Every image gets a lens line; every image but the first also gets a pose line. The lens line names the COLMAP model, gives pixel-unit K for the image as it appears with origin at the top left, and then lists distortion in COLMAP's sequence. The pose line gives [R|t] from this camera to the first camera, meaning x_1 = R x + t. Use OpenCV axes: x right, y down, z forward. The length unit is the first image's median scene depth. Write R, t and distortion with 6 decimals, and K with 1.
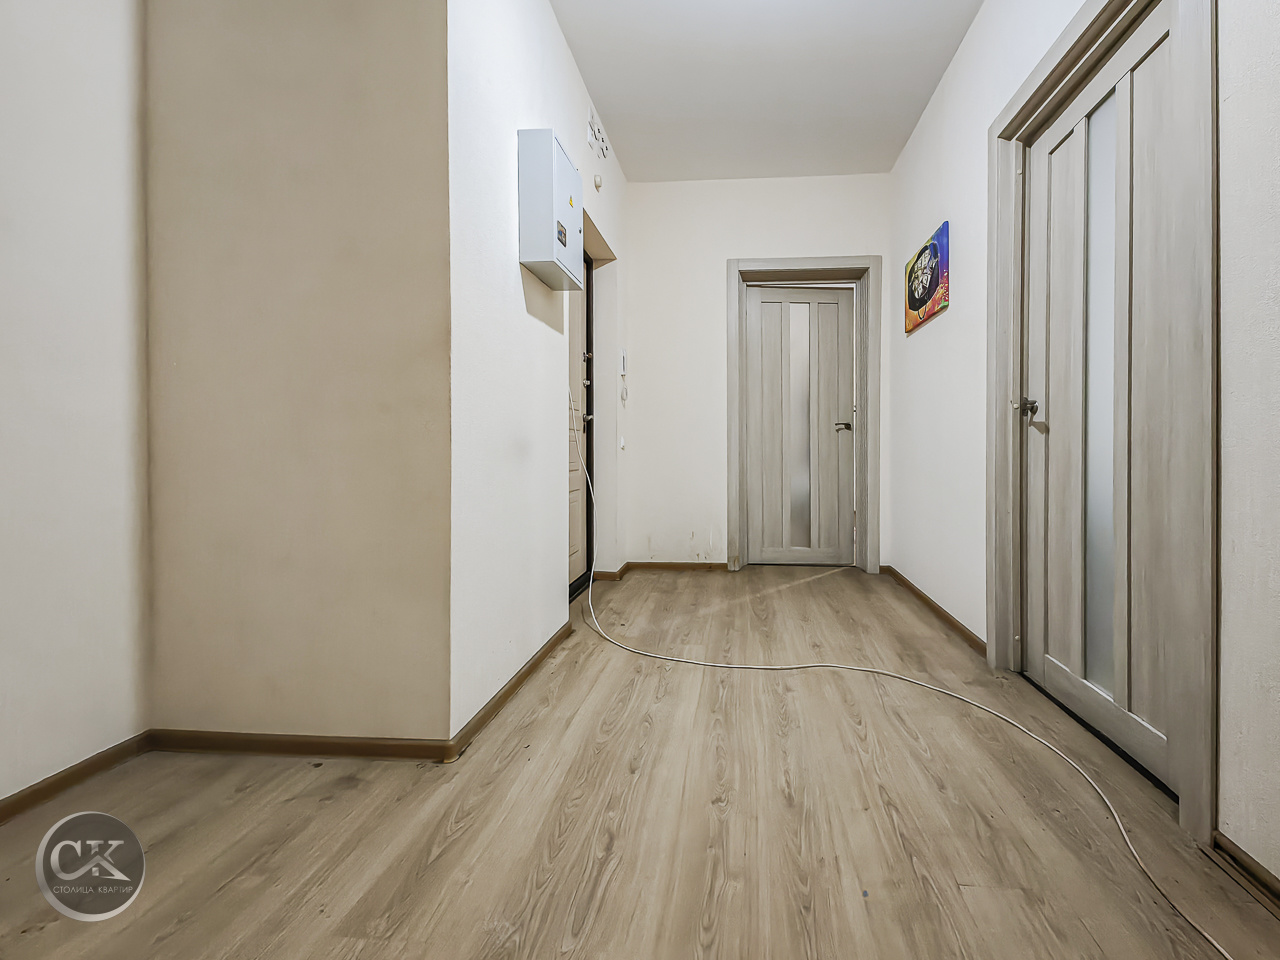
lens RADIAL K [[523.9, 0, 706.7], [0, 523.9, 451.5], [0, 0, 1]] dist [0.022567, -0.009971]
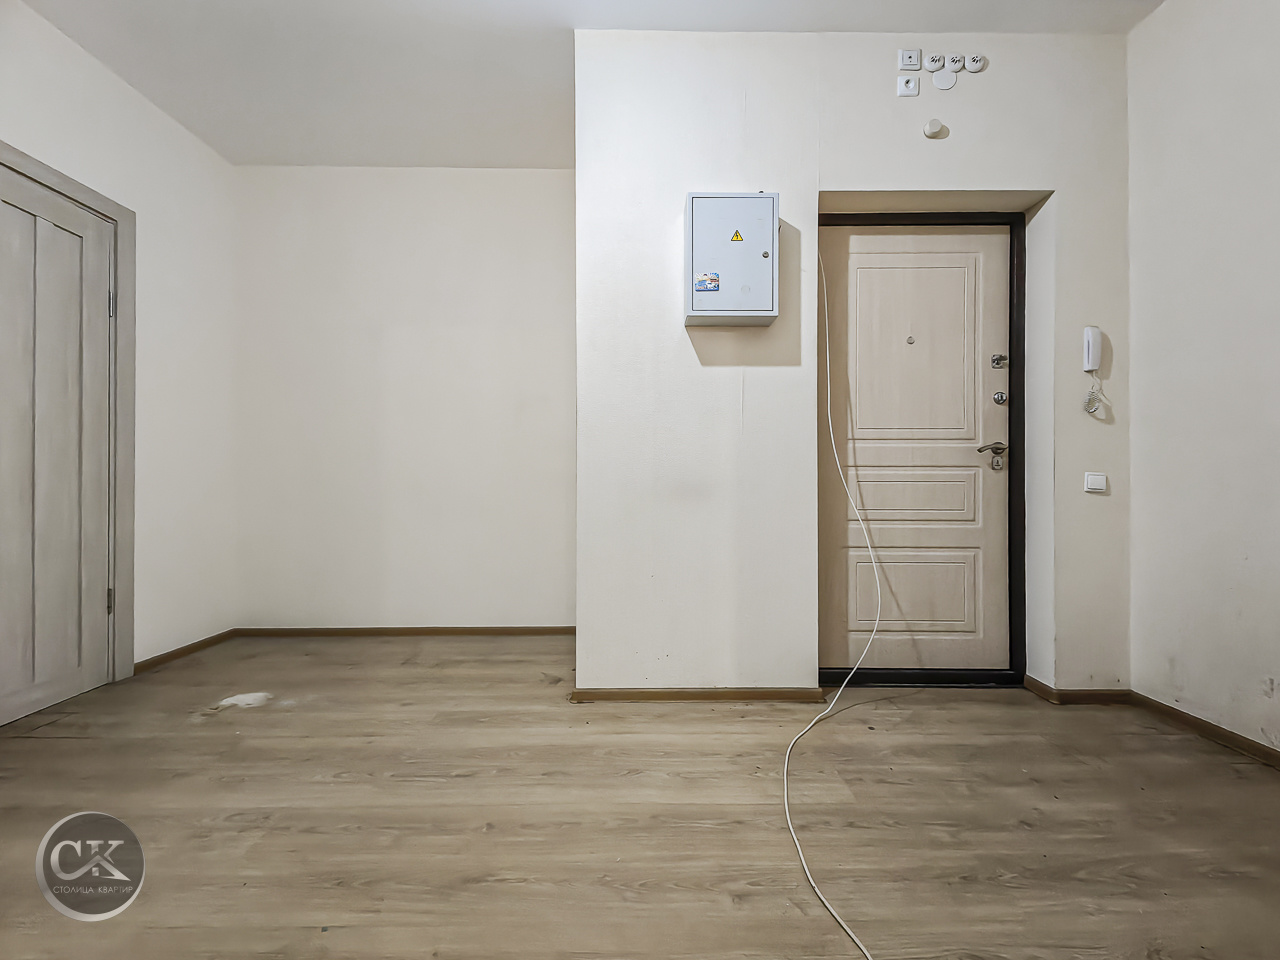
lens RADIAL K [[514.2, 0, 650.8], [0, 514.2, 481.1], [0, 0, 1]] dist [0.027677, -0.012722]
pose [[0.074727, -0.001266, -0.997203, 0.884338], [-0.009465, 0.999953, -0.001978, -0.026709], [0.997159, 0.009586, 0.074712, 1.006616]]
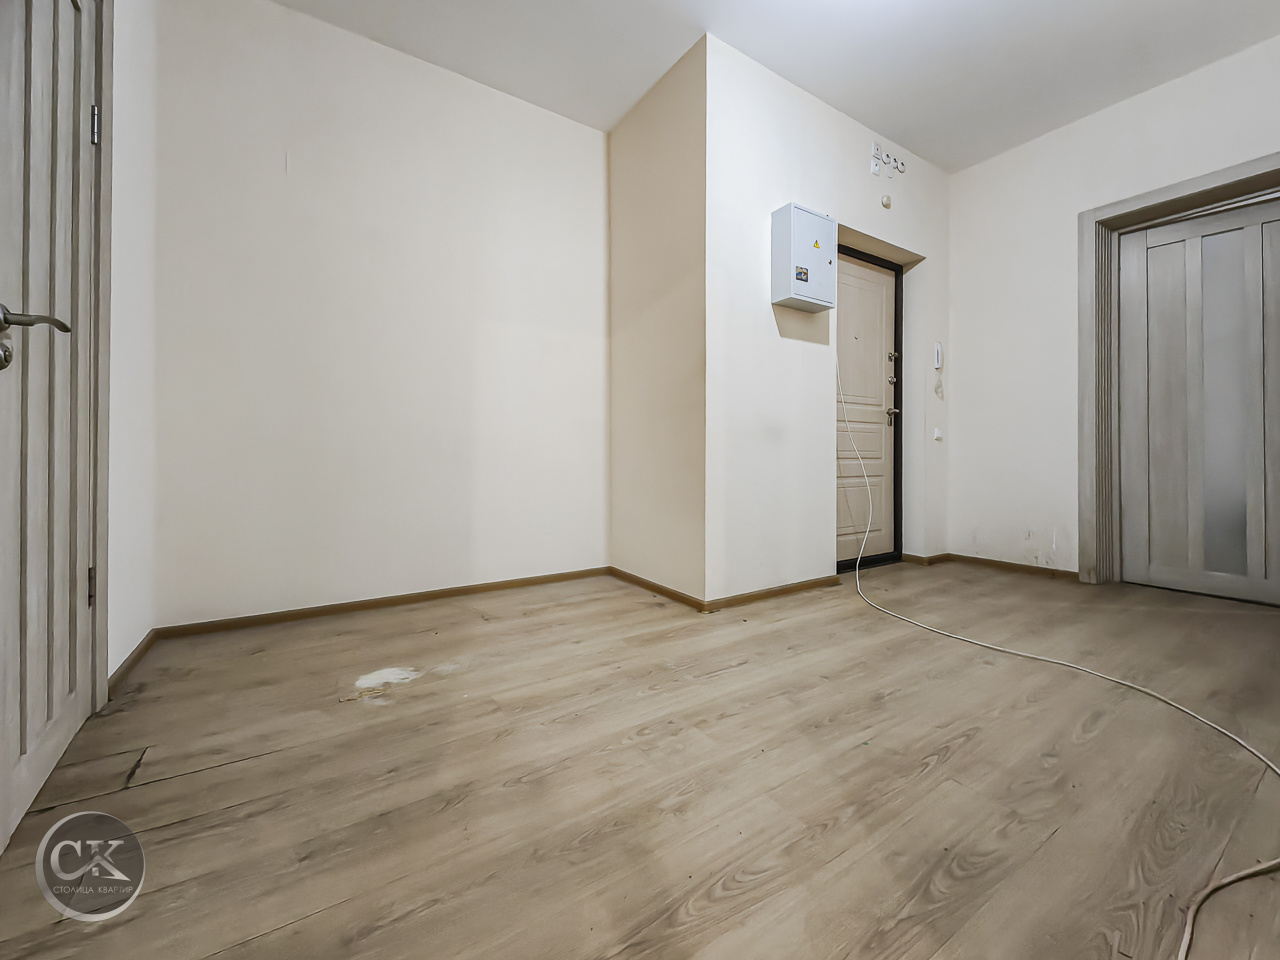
lens RADIAL K [[510.5, 0, 632.9], [0, 510.5, 454.9], [0, 0, 1]] dist [0.022048, -0.009587]
pose [[0.596354, -0.000575, -0.802721, 0.644040], [-0.007697, 0.999950, -0.006434, 0.079218], [0.802684, 0.010016, 0.596320, -0.161724]]
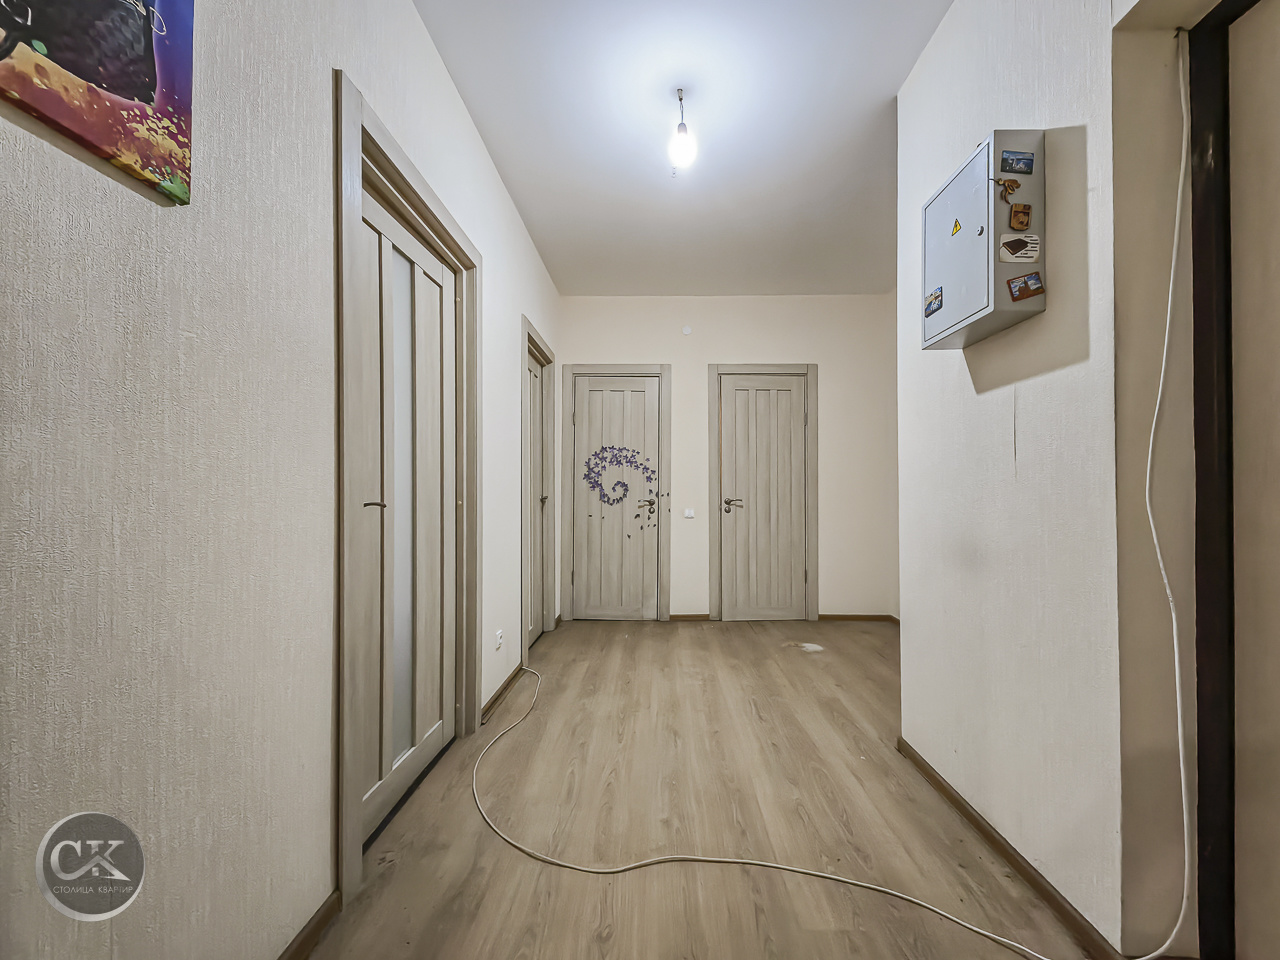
lens RADIAL K [[500.8, 0, 642.1], [0, 500.8, 494.3], [0, 0, 1]] dist [0.020116, -0.007522]
pose [[-0.999448, 0.000119, -0.033224, 0.267231], [-0.000267, 0.999932, 0.011630, -0.140438], [0.033224, 0.011633, -0.999380, 2.201620]]
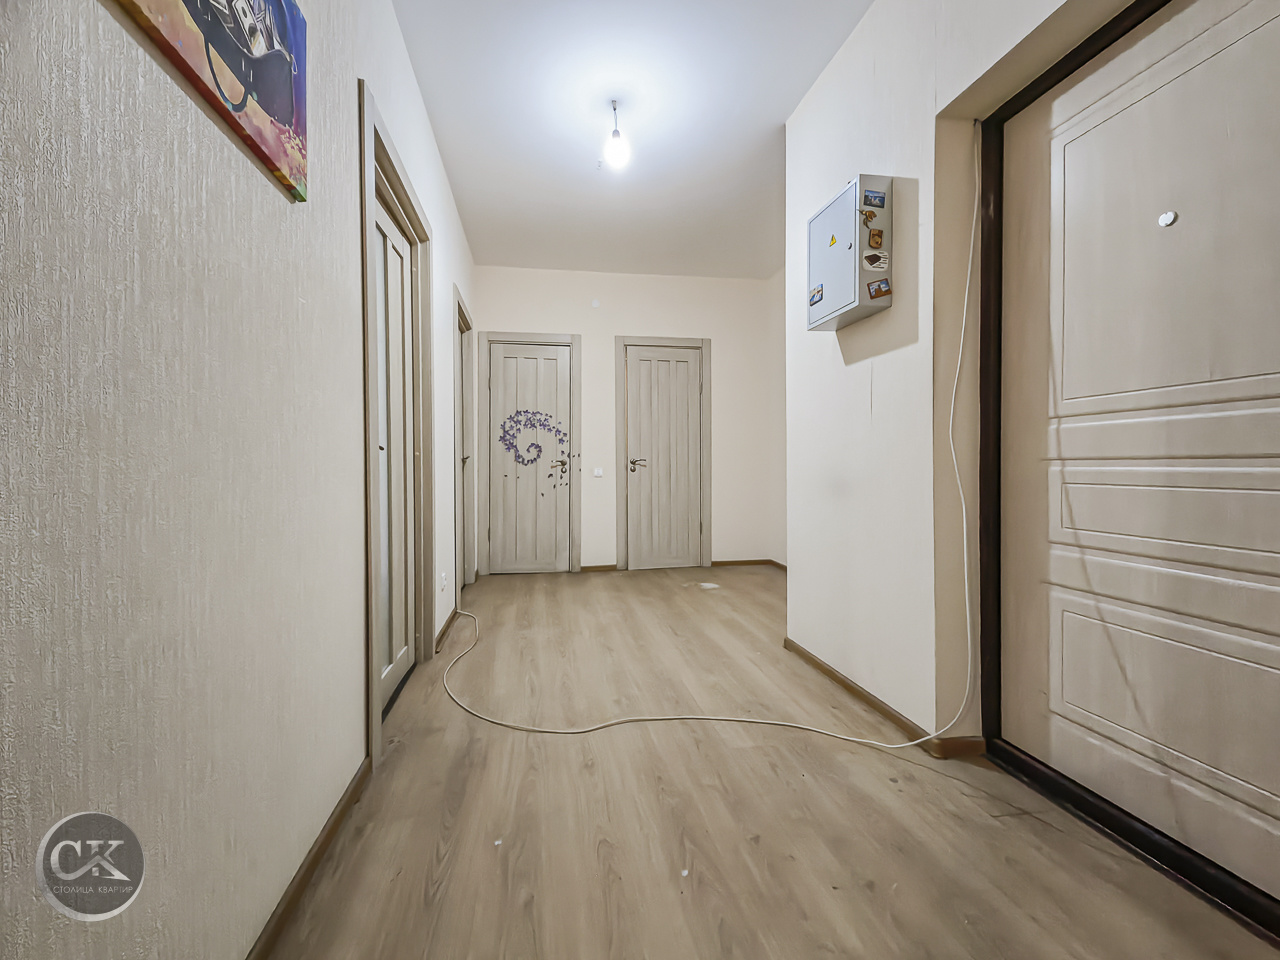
lens RADIAL K [[509.3, 0, 597.3], [0, 509.3, 477.0], [0, 0, 1]] dist [0.016741, -0.000126]
pose [[-0.983260, 0.008479, -0.182009, 0.467026], [0.002960, 0.999528, 0.030574, -0.075594], [0.182183, 0.029524, -0.982821, 2.443633]]
